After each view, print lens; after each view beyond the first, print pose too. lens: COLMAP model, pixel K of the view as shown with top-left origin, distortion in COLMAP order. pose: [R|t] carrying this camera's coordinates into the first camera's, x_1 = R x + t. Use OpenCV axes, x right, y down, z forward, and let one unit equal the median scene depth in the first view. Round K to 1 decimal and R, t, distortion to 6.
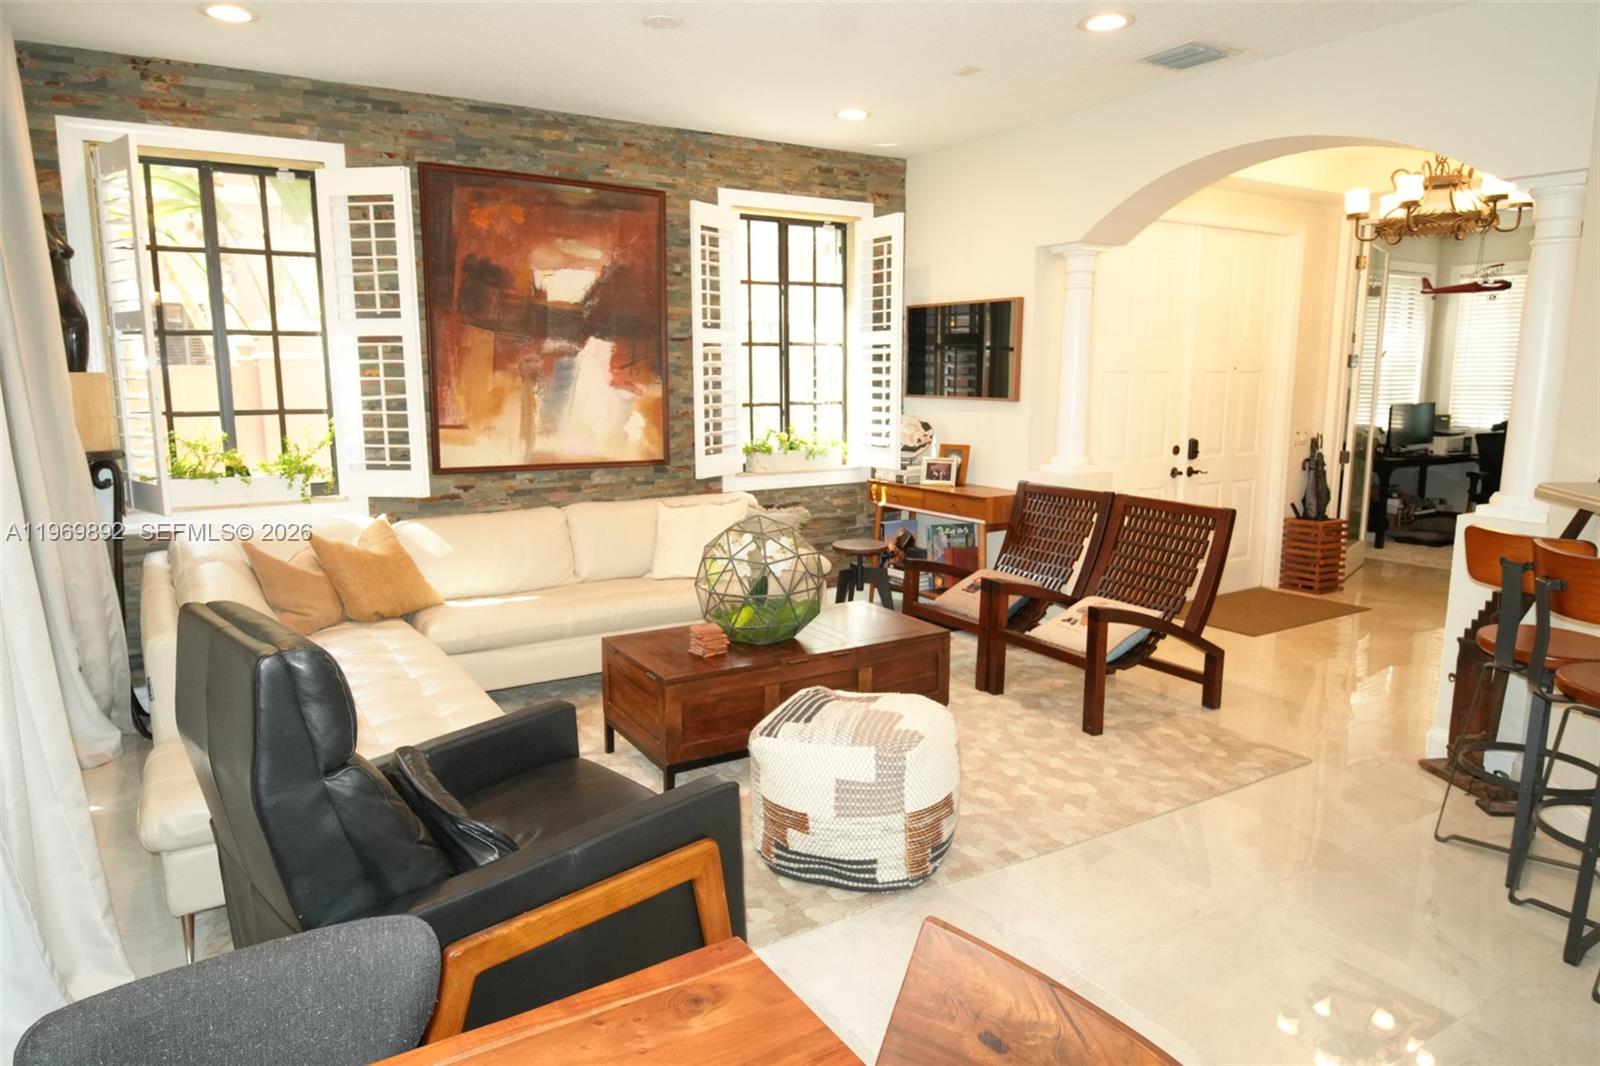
lens RADIAL K [[1001.3, 0, 799.3], [0, 1001.3, 531.2], [0, 0, 1]] dist [0.032430, -0.045644]
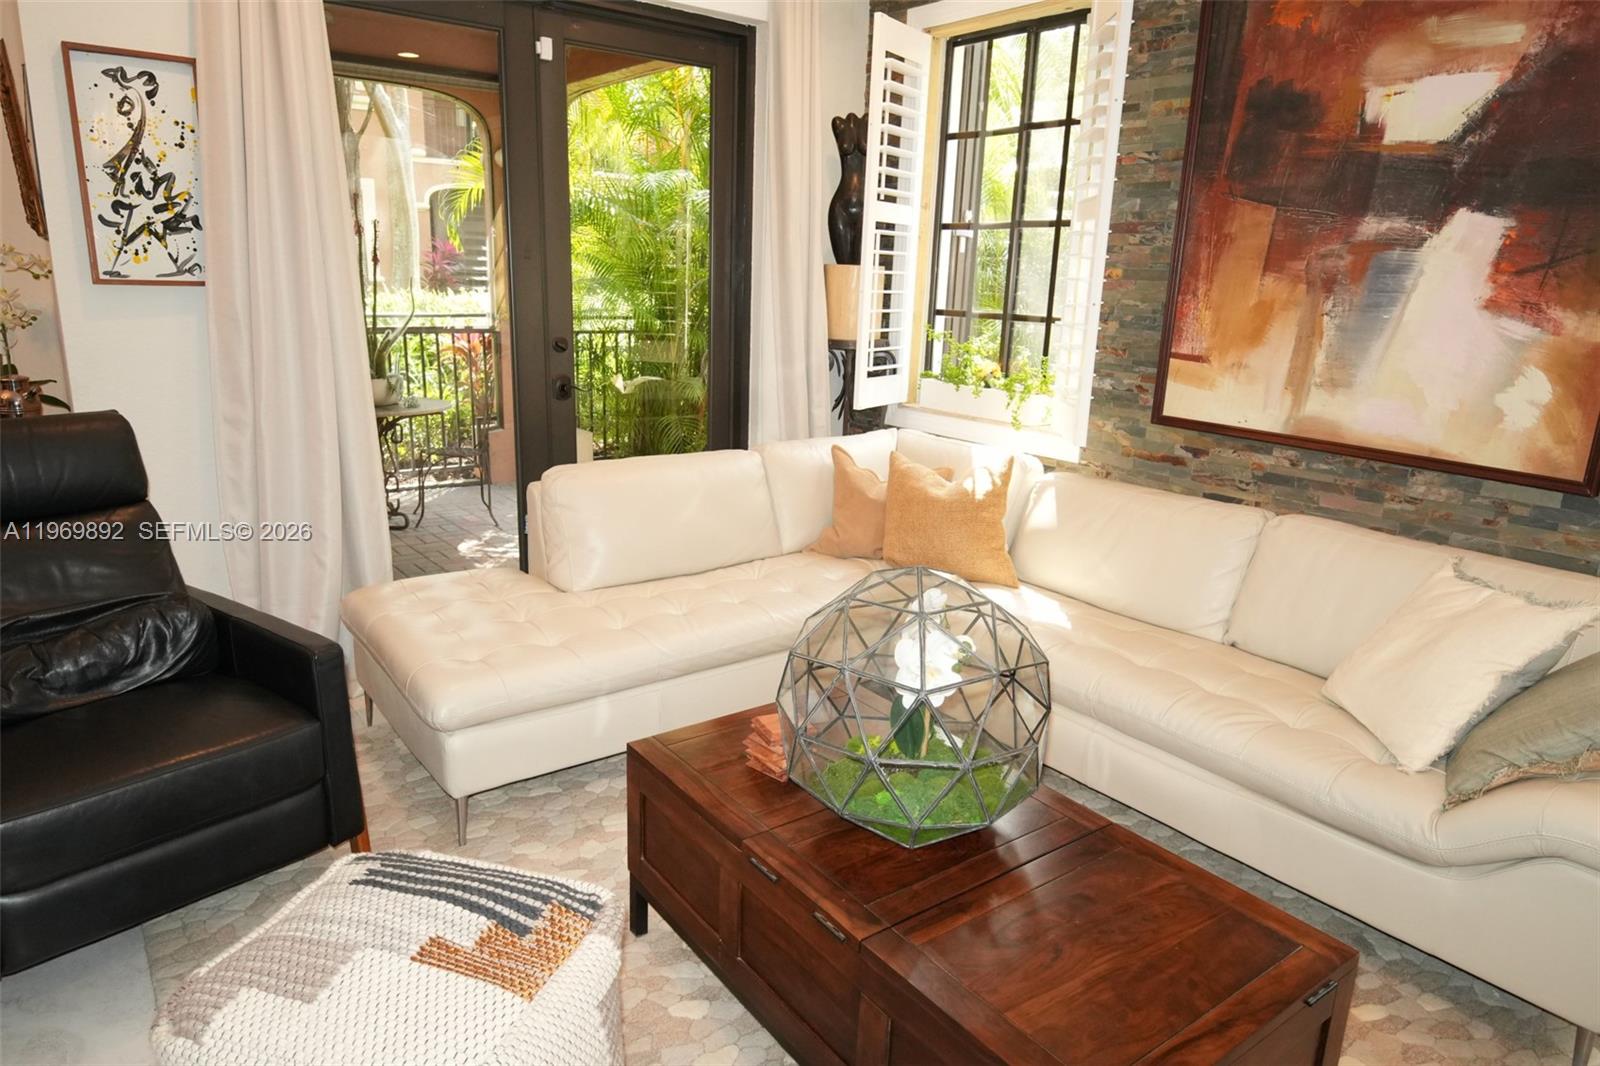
lens RADIAL K [[1001.3, 0, 798.3], [0, 1001.3, 532.6], [0, 0, 1]] dist [0.032430, -0.045644]
pose [[0.092338, 0.253548, -0.962906, 0.290992], [-0.191338, 0.953533, 0.232732, -0.094368], [0.977171, 0.162750, 0.136561, 0.644338]]
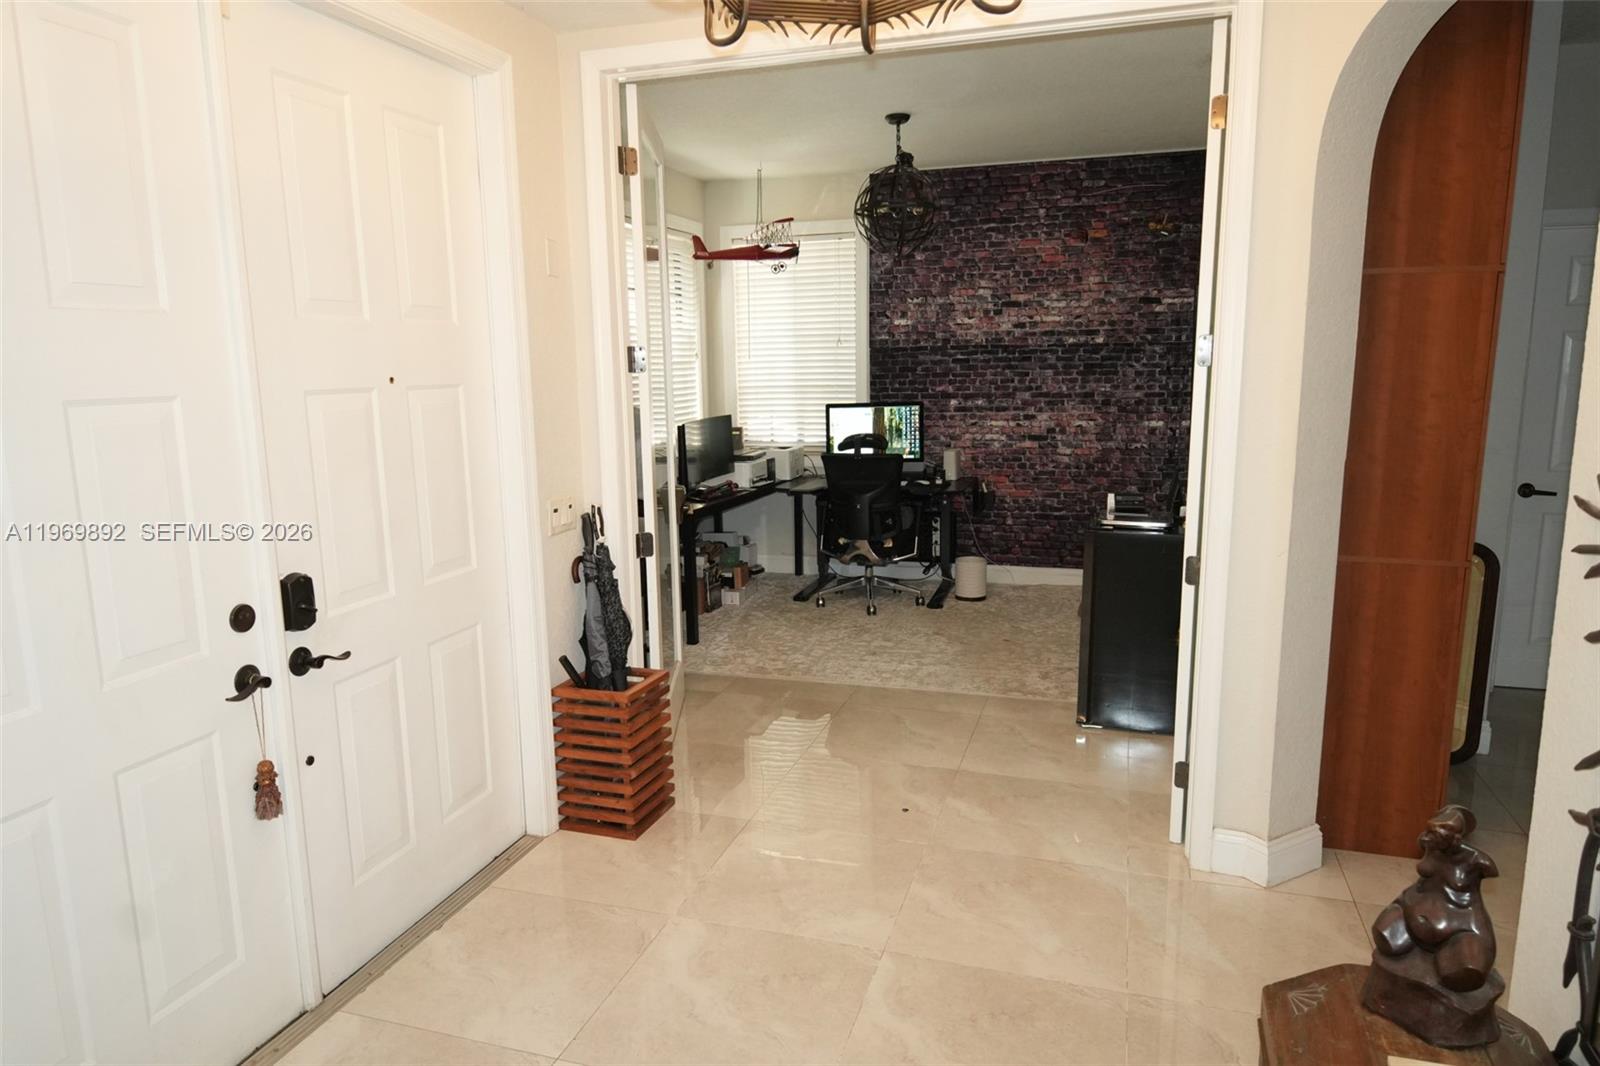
lens RADIAL K [[1001.3, 0, 796.8], [0, 1001.3, 535.0], [0, 0, 1]] dist [0.032430, -0.045644]
pose [[0.770756, -0.120521, 0.625628, 0.375429], [0.114166, 0.992178, 0.050485, -0.128182], [-0.626819, 0.032514, 0.778486, 0.736652]]
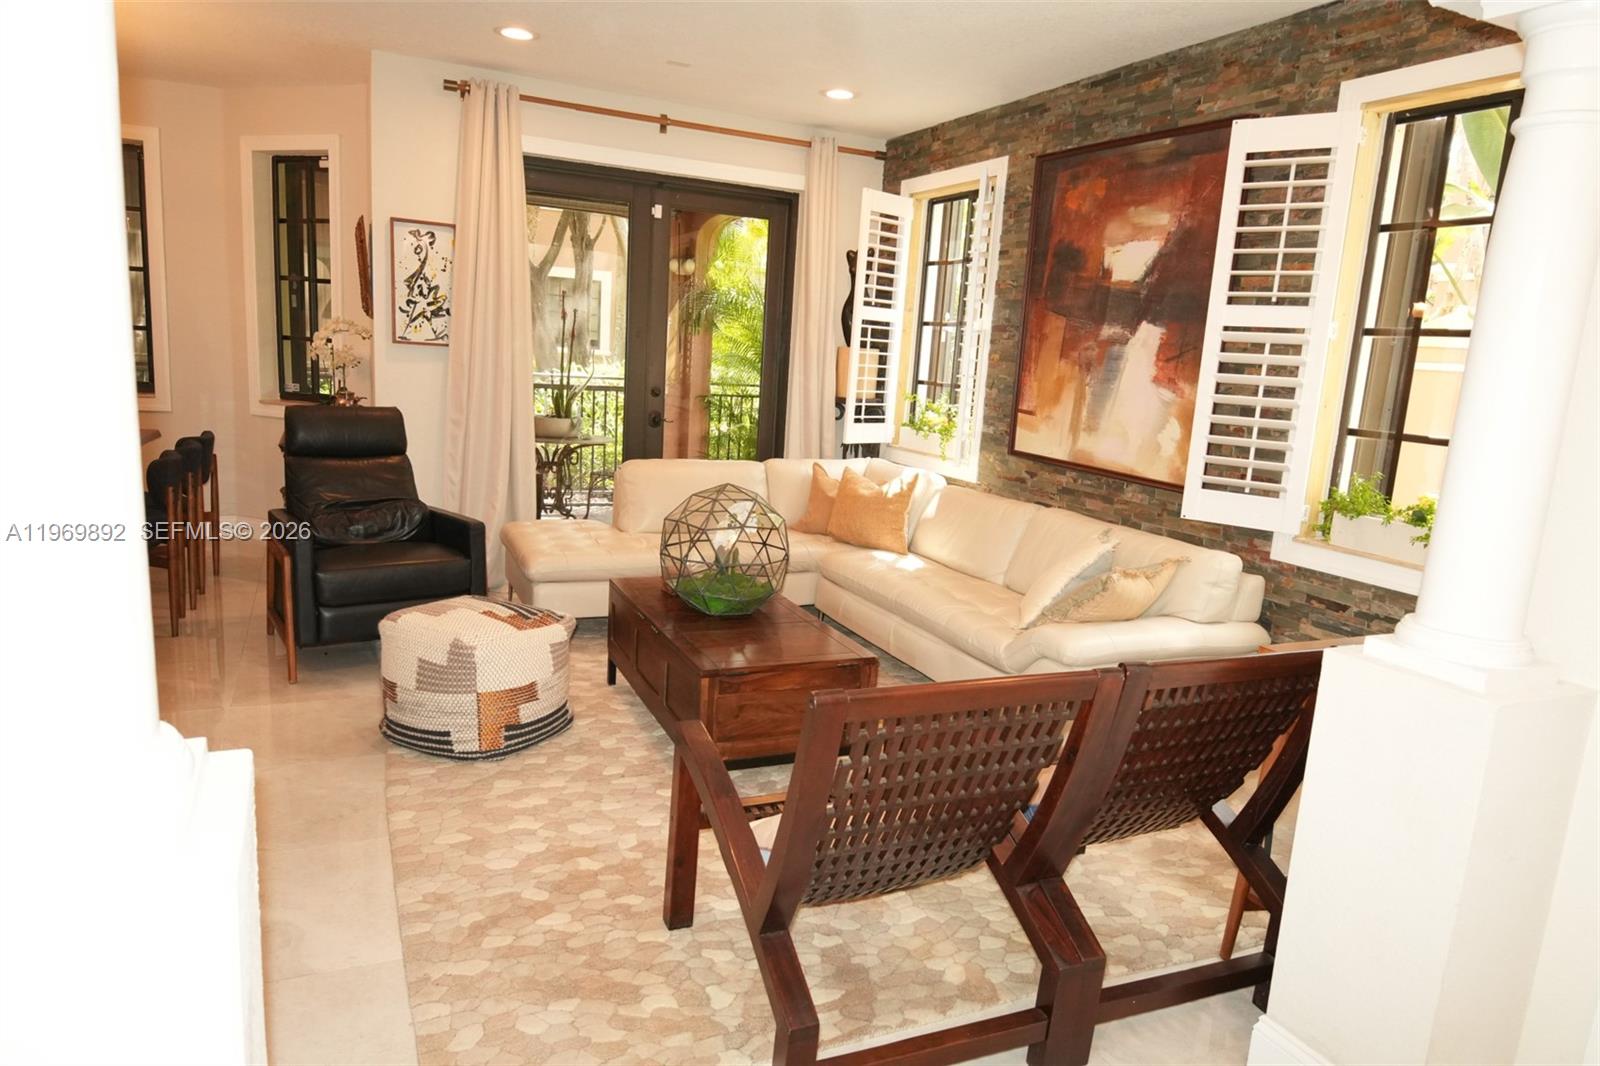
lens RADIAL K [[1001.3, 0, 797.7], [0, 1001.3, 529.4], [0, 0, 1]] dist [0.032430, -0.045644]
pose [[-0.125631, 0.169940, -0.977414, 0.671022], [-0.220598, 0.955769, 0.194531, -0.130785], [0.967240, 0.240055, -0.082586, 0.848523]]
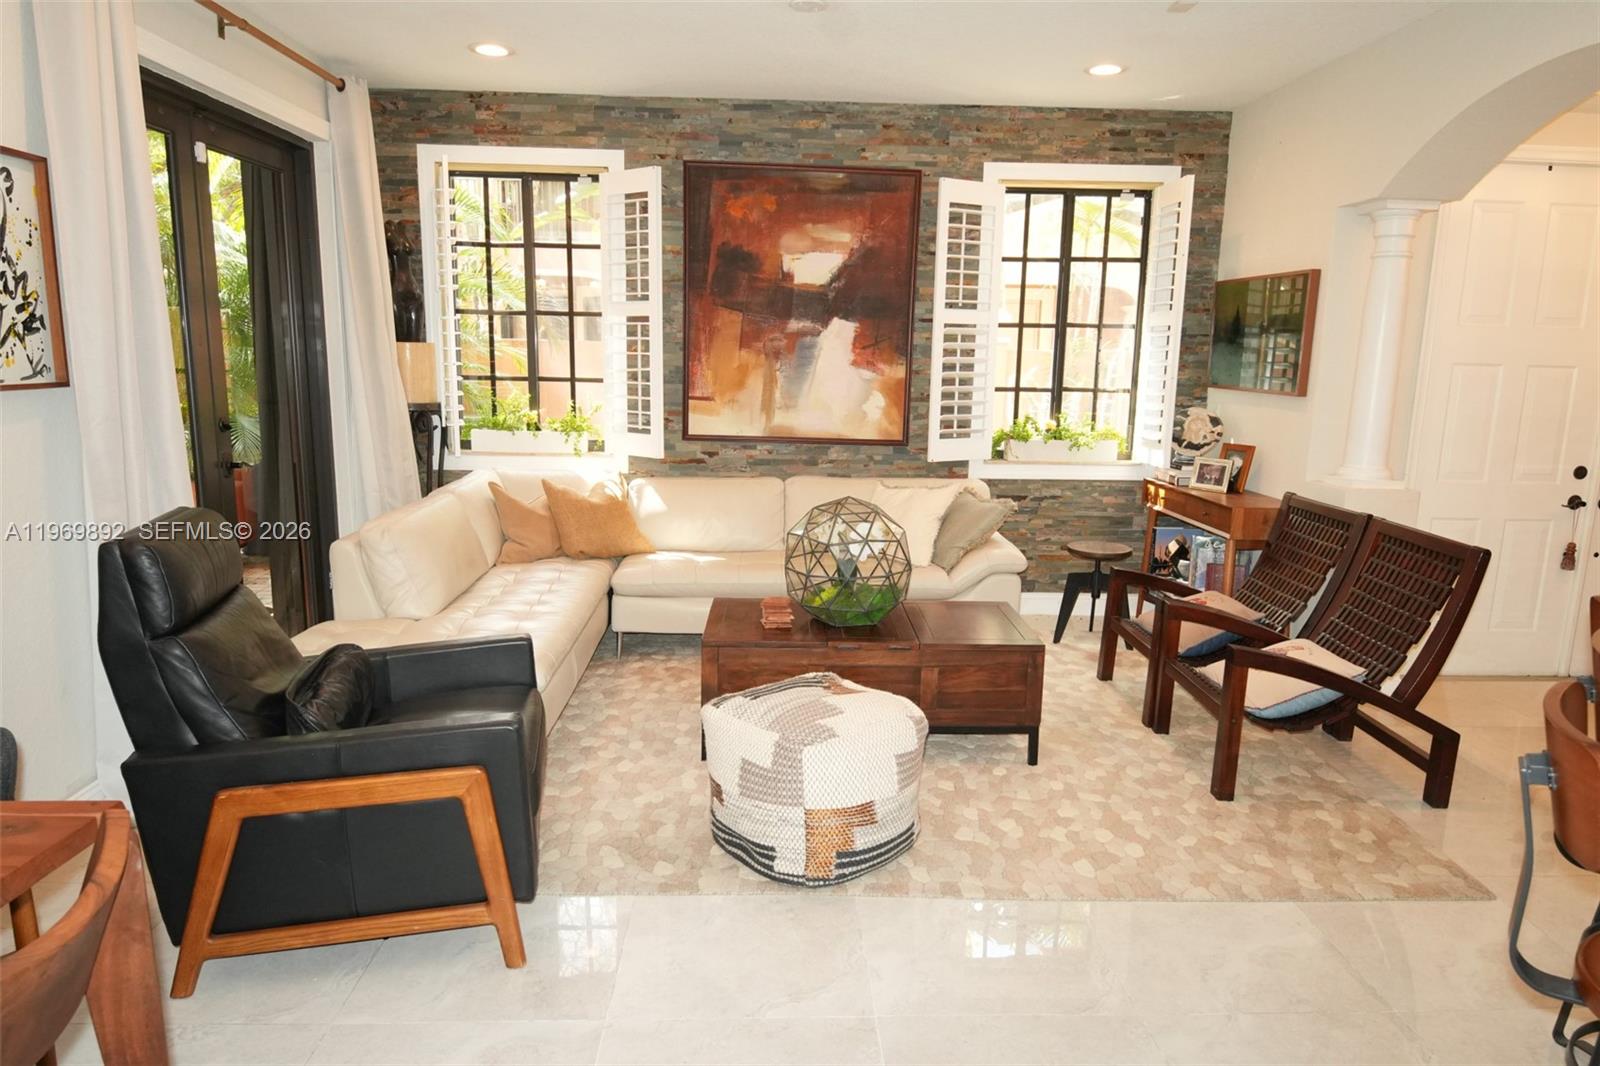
lens RADIAL K [[1001.3, 0, 800.9], [0, 1001.3, 535.7], [0, 0, 1]] dist [0.032430, -0.045644]
pose [[0.865011, 0.108428, -0.489897, 0.299065], [-0.098907, 0.994062, 0.045372, -0.013222], [0.491907, 0.009207, 0.870599, 0.083445]]
